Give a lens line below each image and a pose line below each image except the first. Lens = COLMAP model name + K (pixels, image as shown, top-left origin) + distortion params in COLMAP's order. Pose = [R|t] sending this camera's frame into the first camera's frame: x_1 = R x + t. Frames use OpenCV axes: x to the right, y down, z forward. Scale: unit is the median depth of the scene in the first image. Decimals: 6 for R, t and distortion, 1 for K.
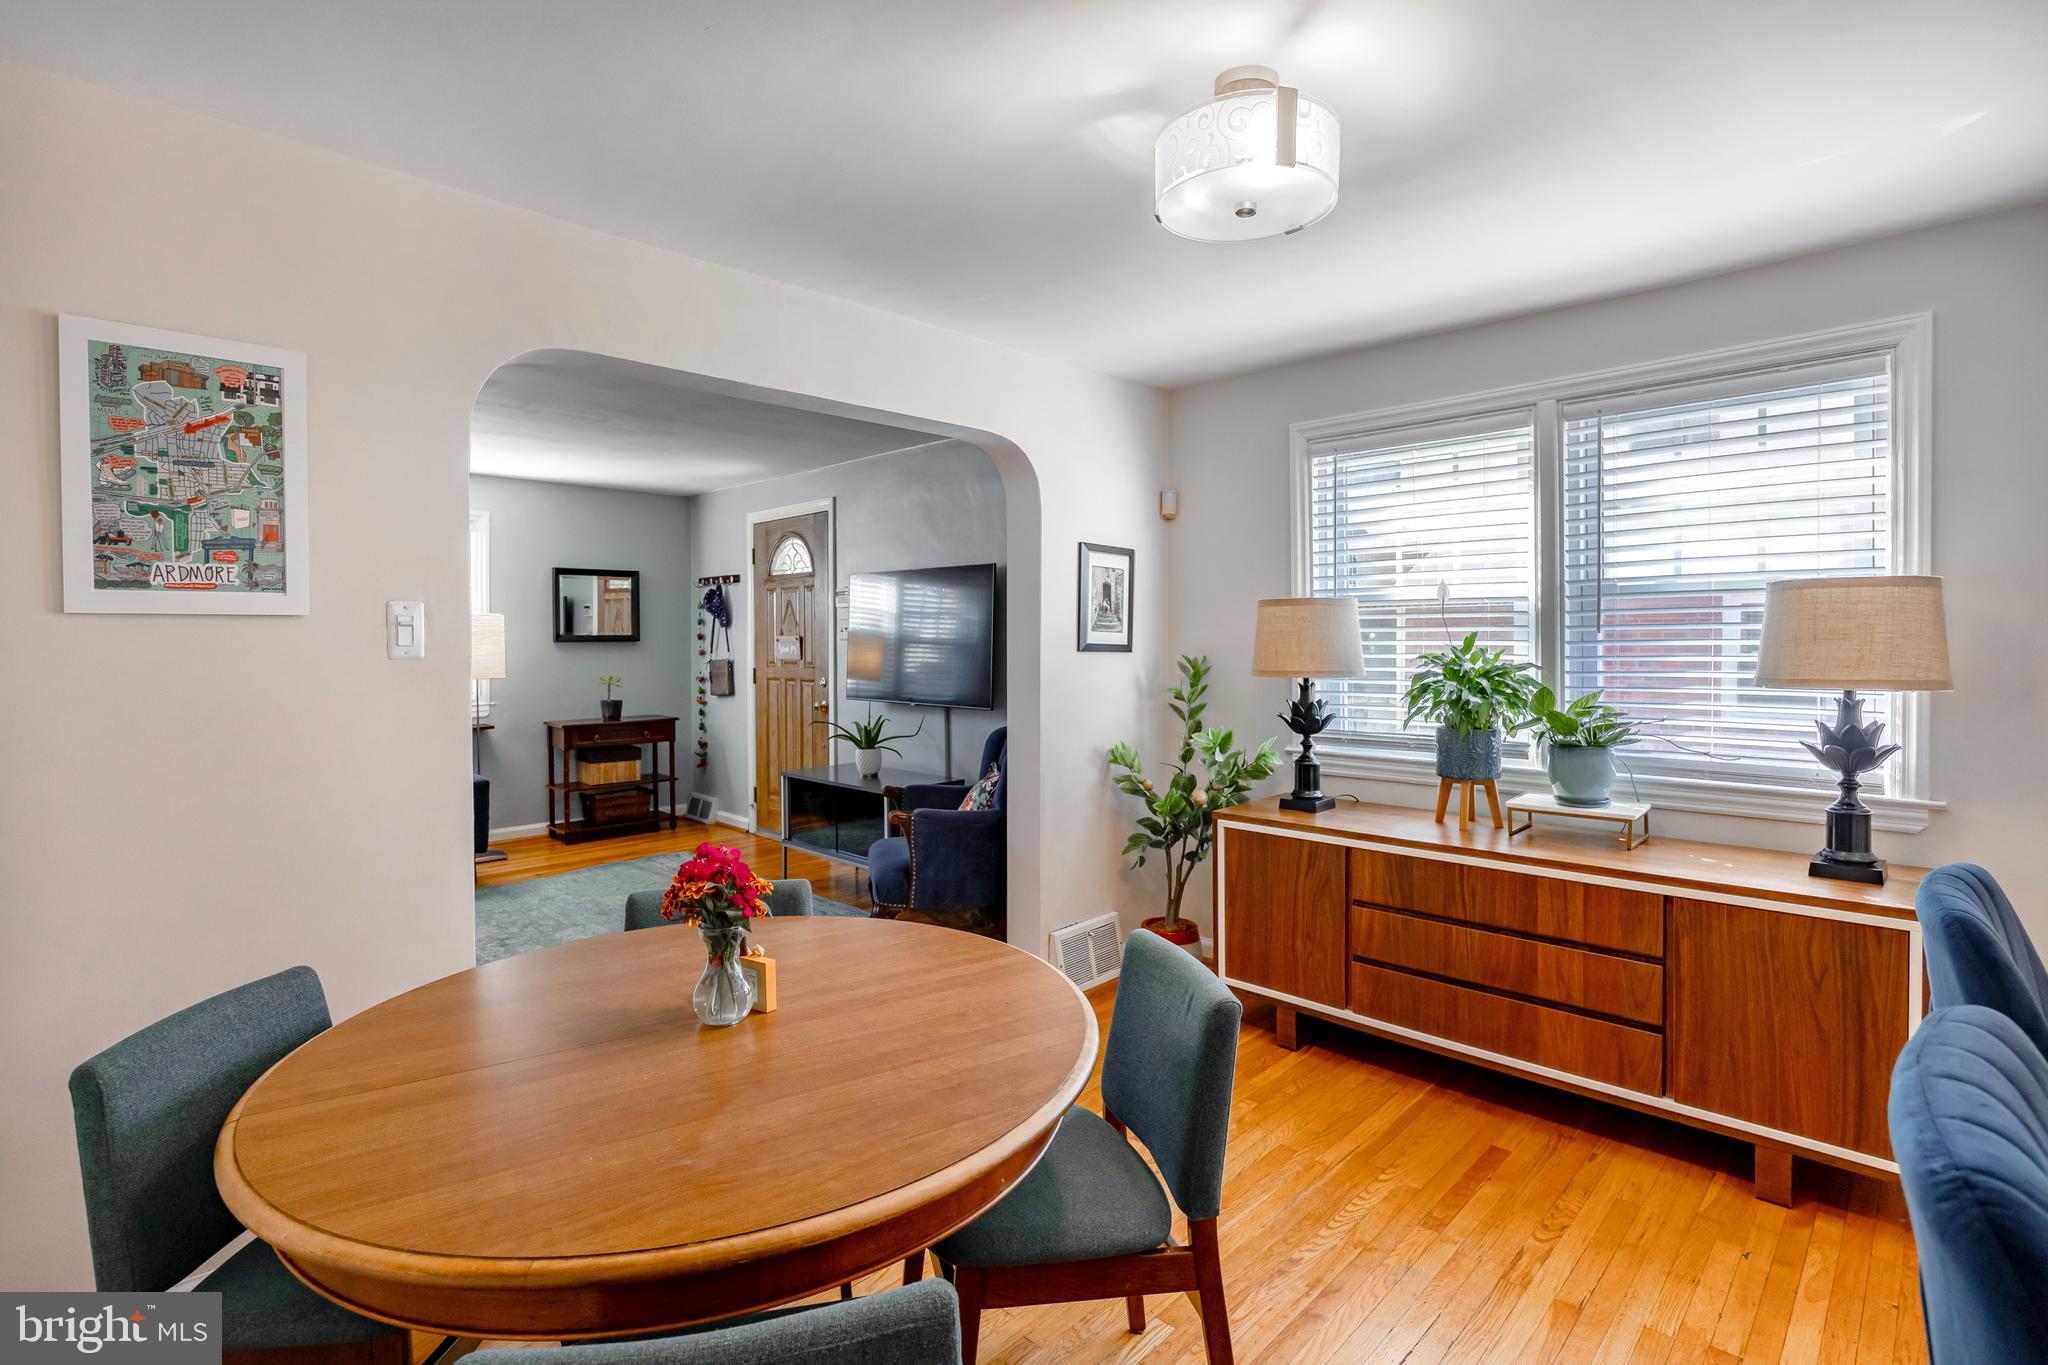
lens RADIAL K [[1017.9, 0, 1015.0], [0, 1017.9, 665.0], [0, 0, 1]] dist [-0.004246, -0.000701]
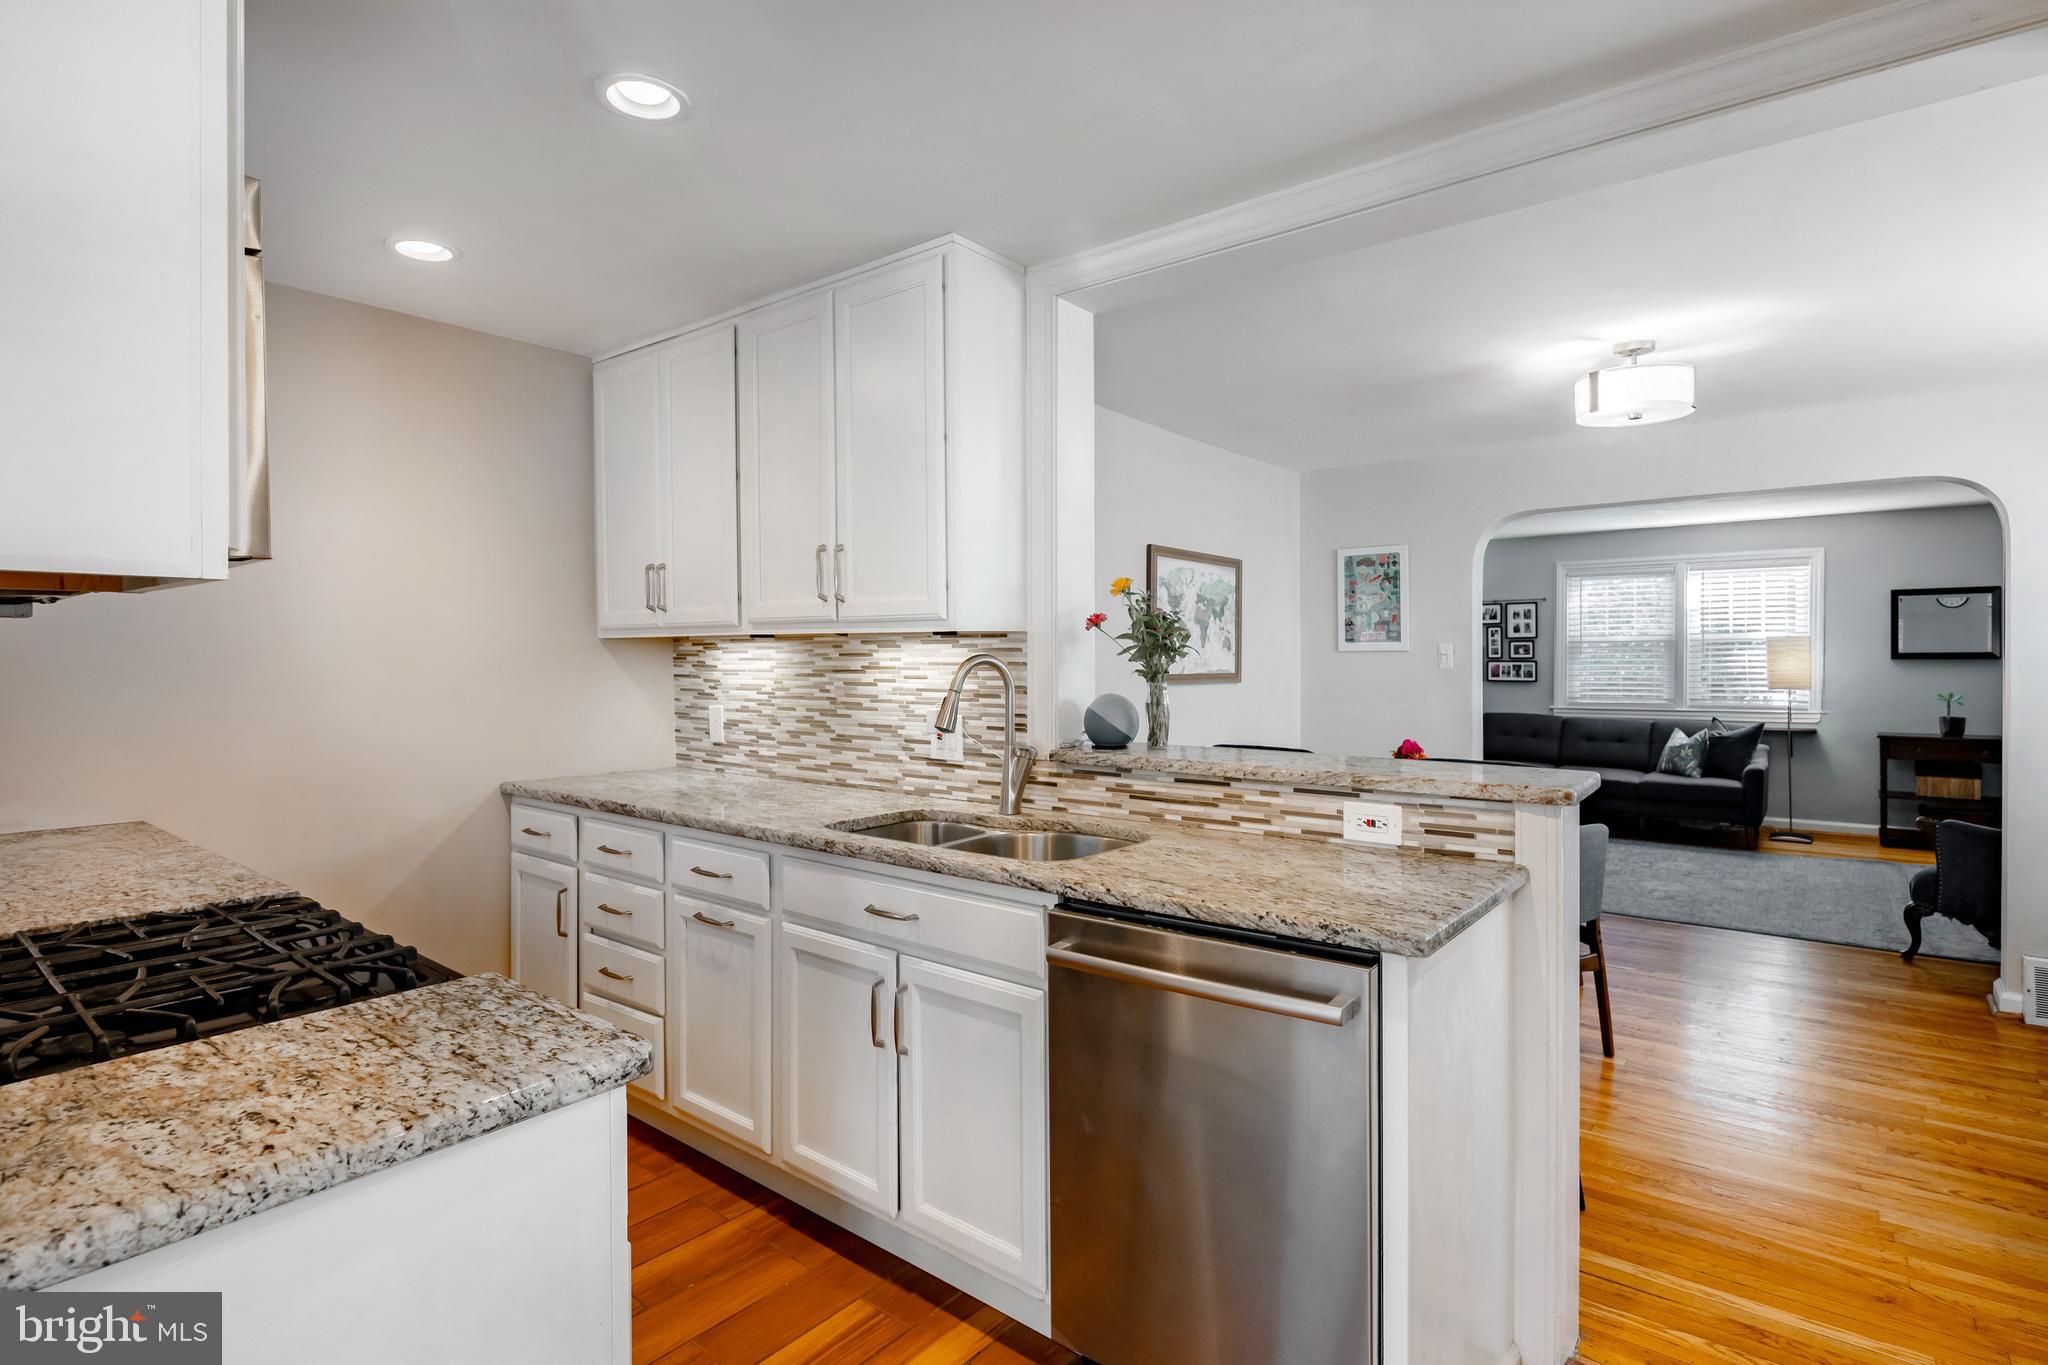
lens RADIAL K [[1017.9, 0, 1038.3], [0, 1017.9, 664.0], [0, 0, 1]] dist [-0.004246, -0.000701]
pose [[0.129079, 0.011759, -0.991565, 1.314850], [-0.026958, 0.999602, 0.008345, -0.009776], [0.991268, 0.025653, 0.129345, -0.163638]]
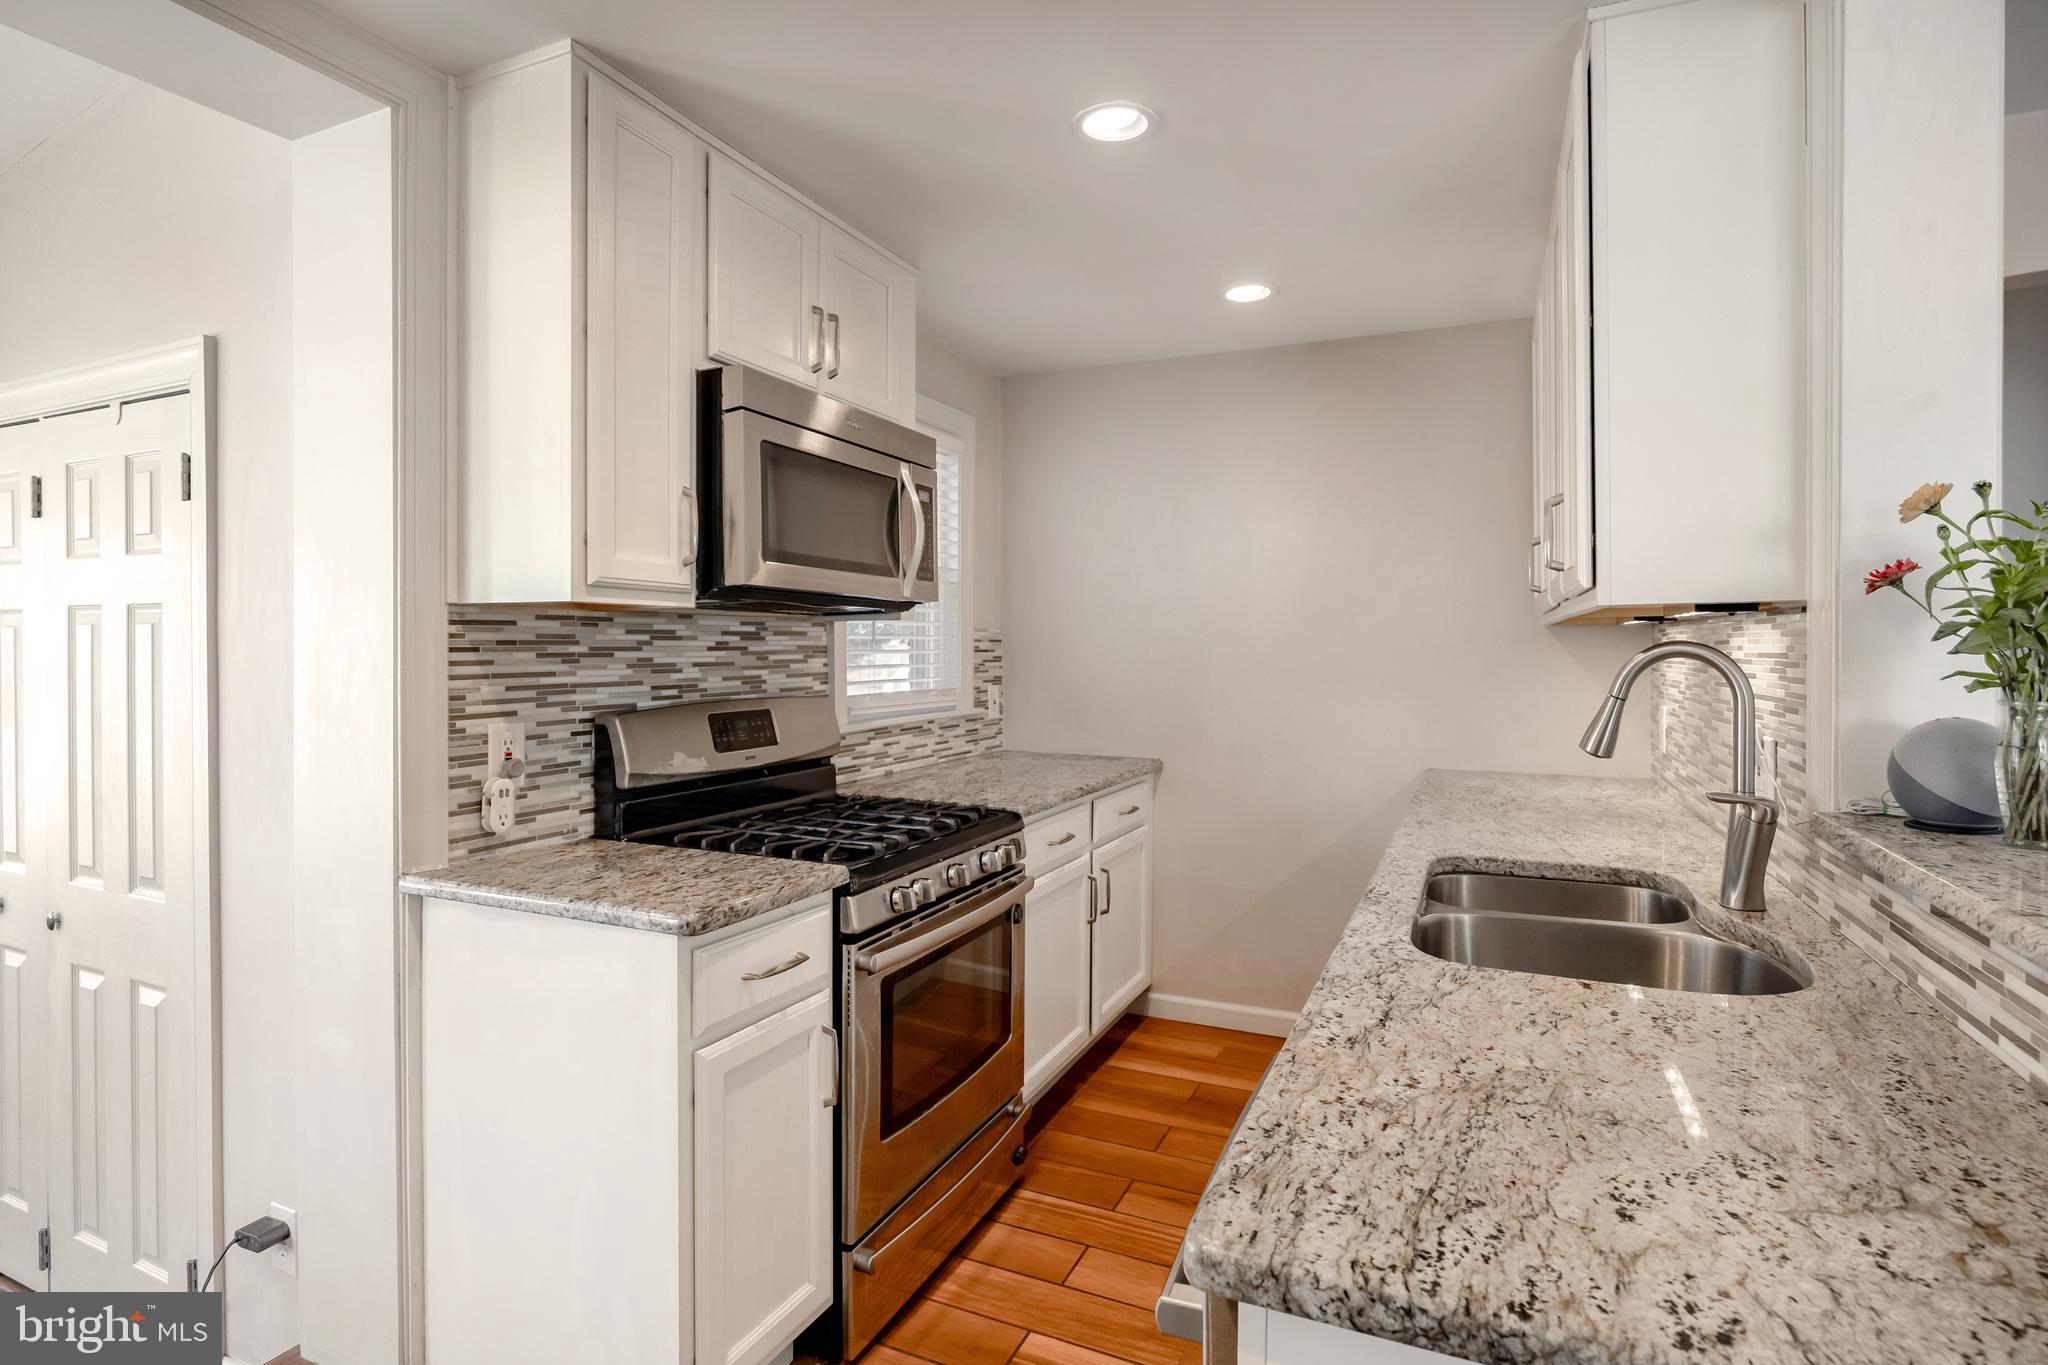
lens RADIAL K [[1017.9, 0, 1009.6], [0, 1017.9, 658.5], [0, 0, 1]] dist [-0.004246, -0.000701]
pose [[-0.937794, 0.006401, -0.347134, 0.925847], [-0.008398, 0.999119, 0.041111, -0.020282], [0.347092, 0.041469, -0.936914, 0.350775]]
